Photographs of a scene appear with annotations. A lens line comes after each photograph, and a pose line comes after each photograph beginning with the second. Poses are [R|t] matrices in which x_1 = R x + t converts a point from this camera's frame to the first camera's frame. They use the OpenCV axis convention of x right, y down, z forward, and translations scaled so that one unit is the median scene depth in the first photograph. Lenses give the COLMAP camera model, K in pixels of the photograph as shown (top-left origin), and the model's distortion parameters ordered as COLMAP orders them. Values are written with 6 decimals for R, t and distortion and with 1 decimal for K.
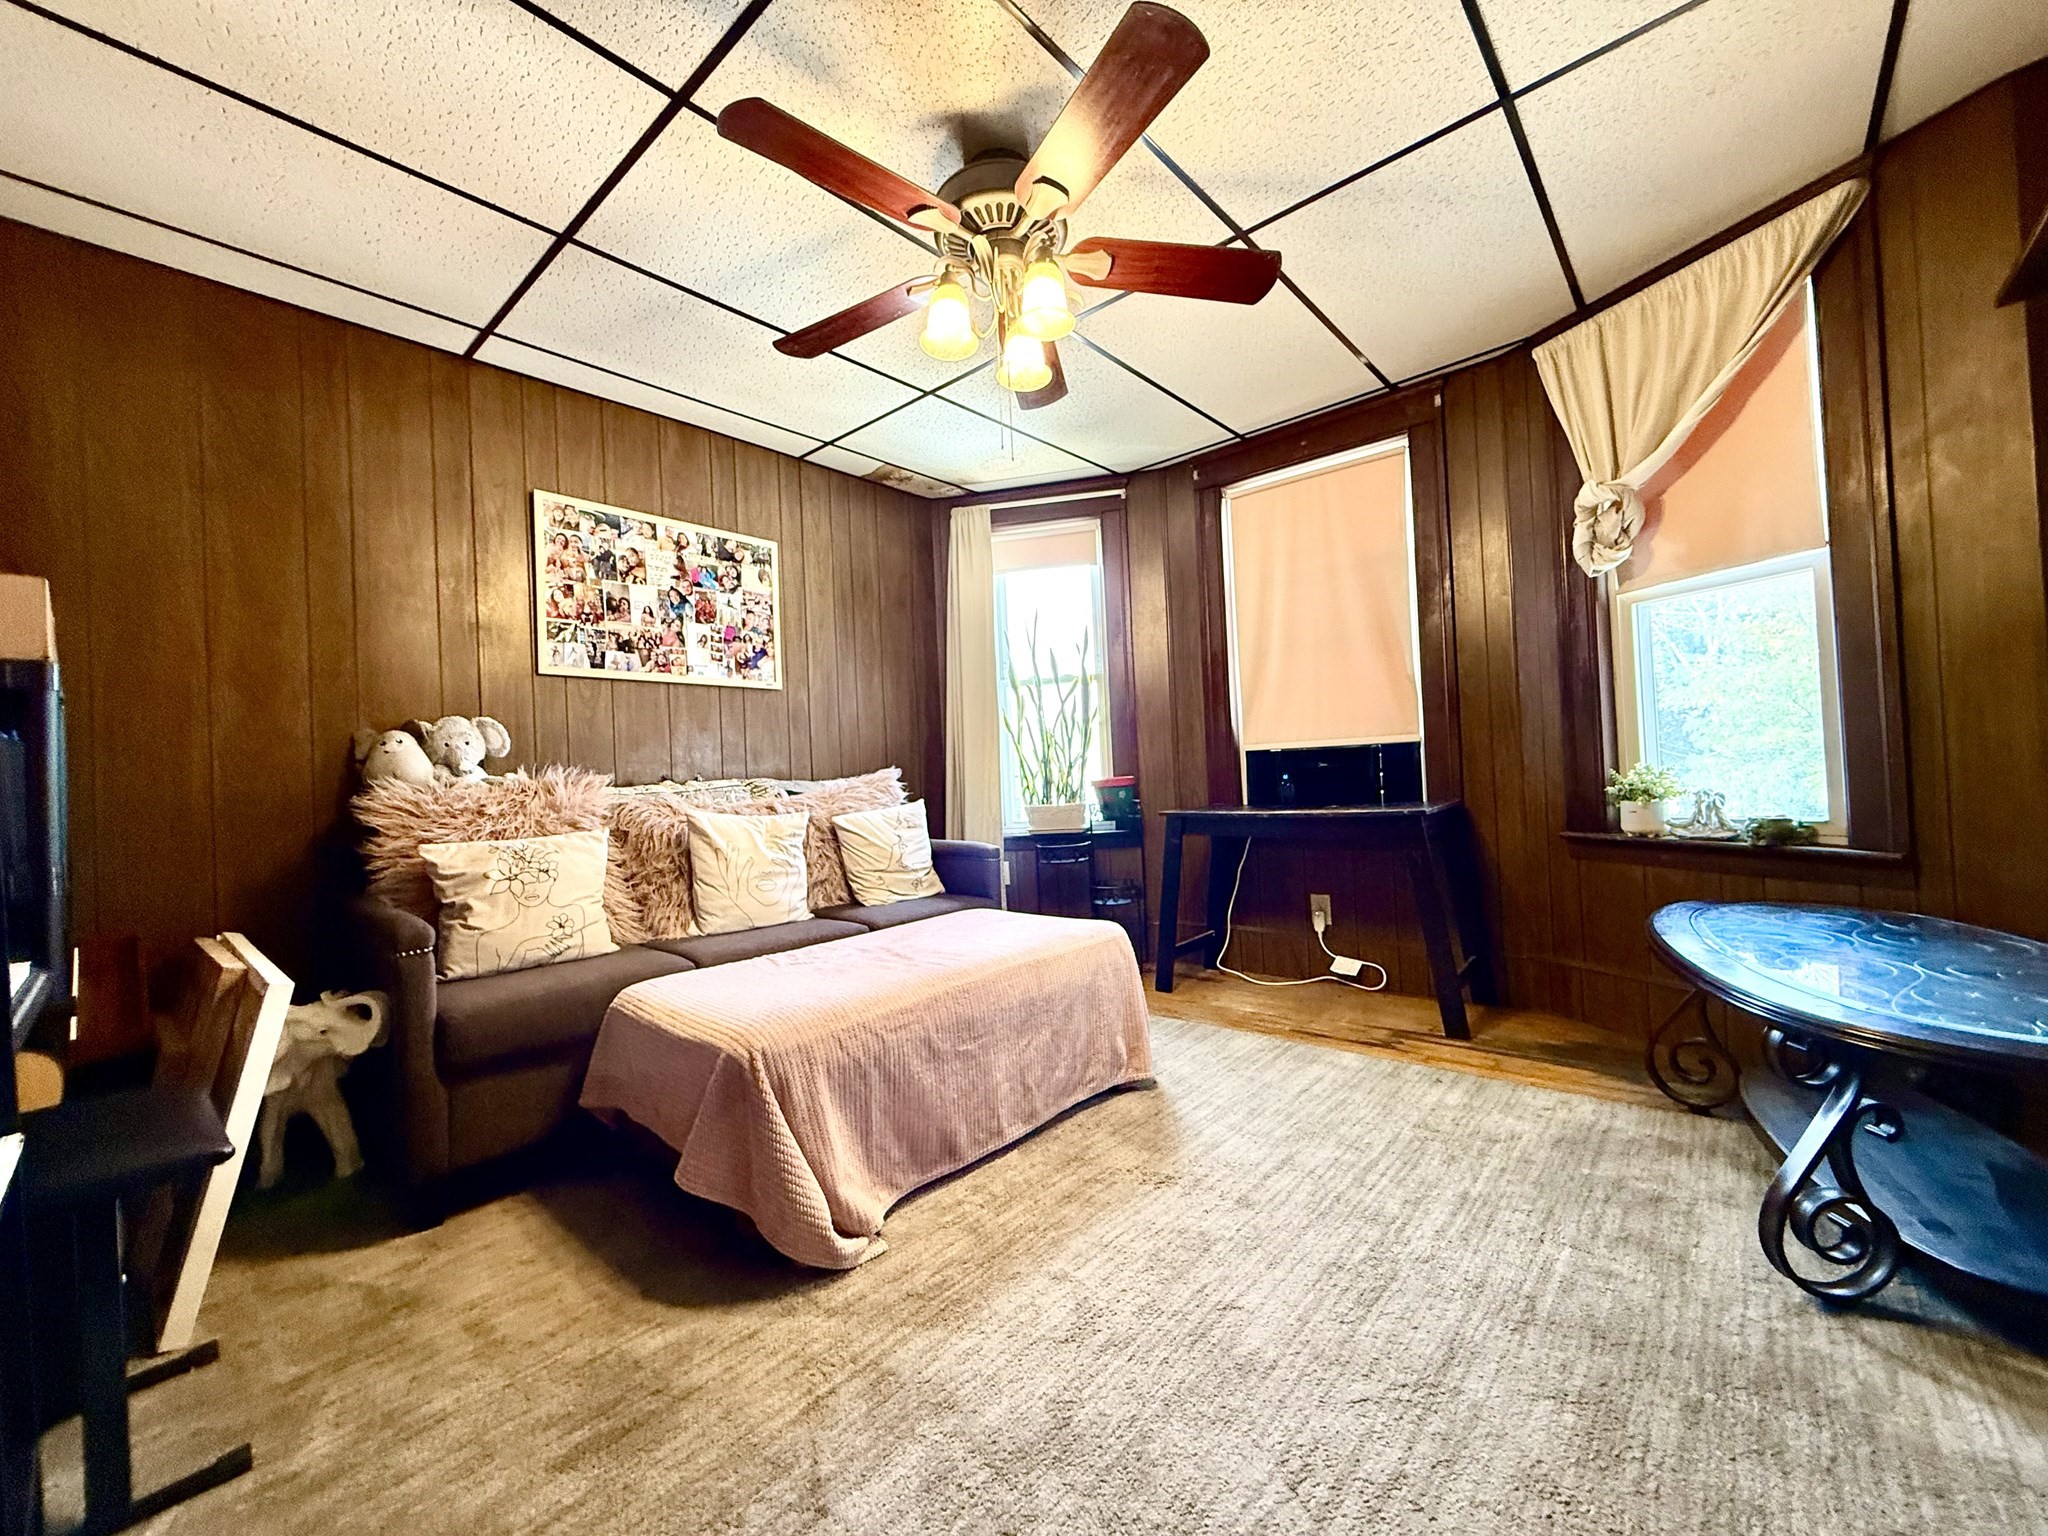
lens RADIAL K [[811.6, 0, 1015.8], [0, 811.6, 764.4], [0, 0, 1]] dist [-0.001002, -0.000189]
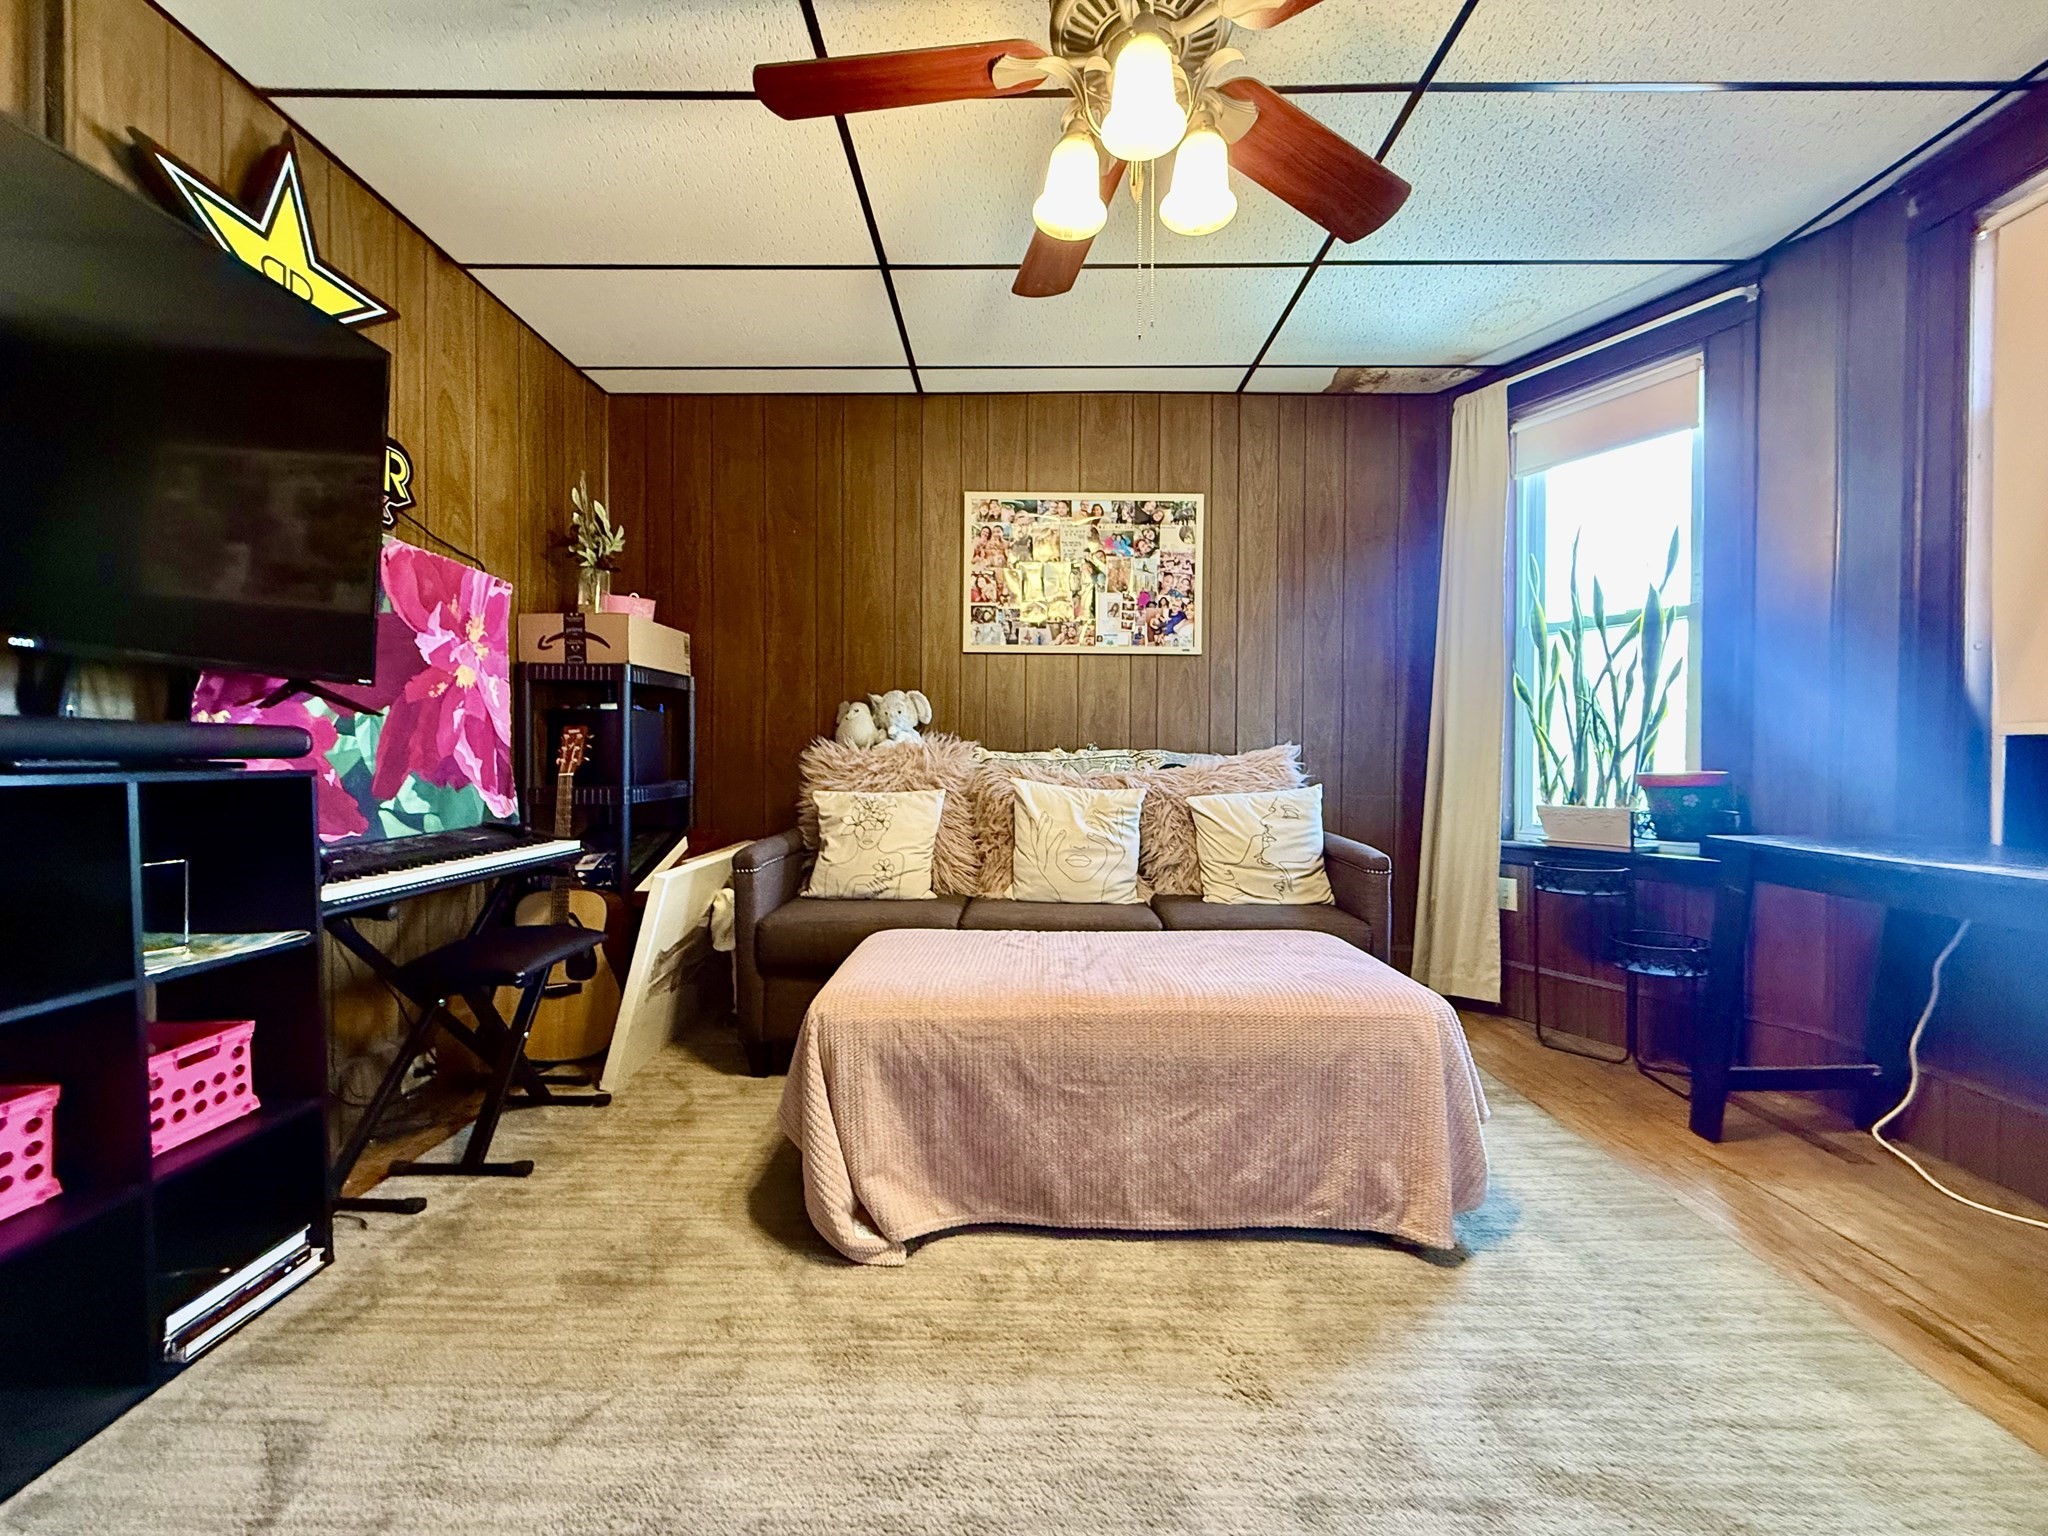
lens RADIAL K [[811.6, 0, 1020.2], [0, 811.6, 764.8], [0, 0, 1]] dist [-0.001002, -0.000189]
pose [[0.659927, 0.057418, -0.749133, 0.336522], [-0.022932, 0.998150, 0.056303, -0.017392], [0.750980, -0.019977, 0.660023, 0.281931]]
